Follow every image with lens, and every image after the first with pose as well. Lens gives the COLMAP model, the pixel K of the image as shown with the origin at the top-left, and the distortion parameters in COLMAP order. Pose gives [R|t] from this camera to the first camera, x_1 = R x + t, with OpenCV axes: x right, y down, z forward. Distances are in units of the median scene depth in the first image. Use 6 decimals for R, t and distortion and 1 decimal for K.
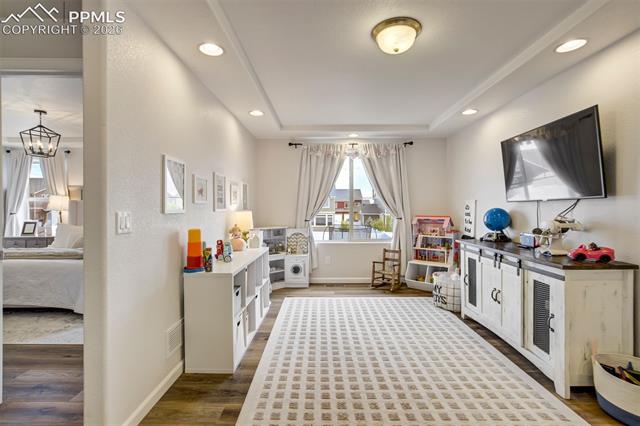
lens RADIAL K [[301.5, 0, 321.4], [0, 301.5, 210.5], [0, 0, 1]] dist [-0.033448, 0.016468]
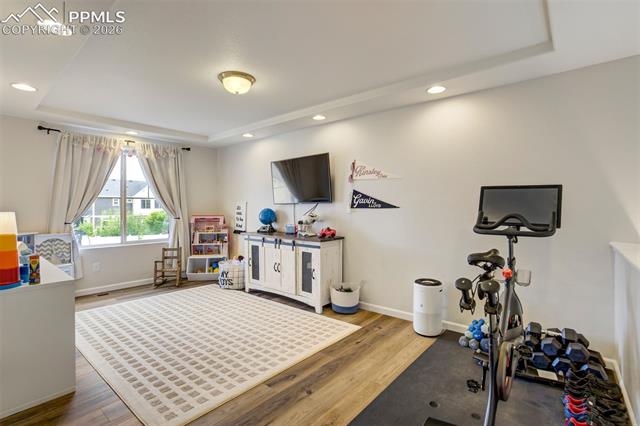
lens RADIAL K [[301.5, 0, 321.5], [0, 301.5, 212.6], [0, 0, 1]] dist [-0.033448, 0.016468]
pose [[0.637742, -0.010470, 0.770179, -0.354175], [0.005936, 0.999945, 0.008678, 0.000478], [-0.770227, -0.000962, 0.637769, -0.107564]]
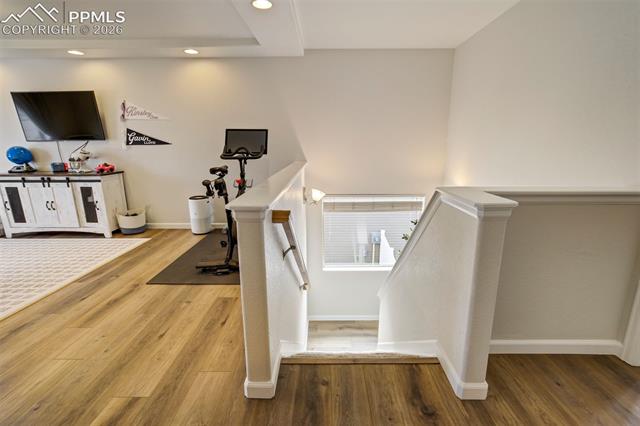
lens RADIAL K [[301.5, 0, 320.5], [0, 301.5, 215.0], [0, 0, 1]] dist [-0.033448, 0.016468]
pose [[0.007187, -0.225344, 0.974253, -0.724353], [0.014905, 0.974194, 0.225220, 0.012179], [-0.999863, 0.012903, 0.010360, -0.314903]]
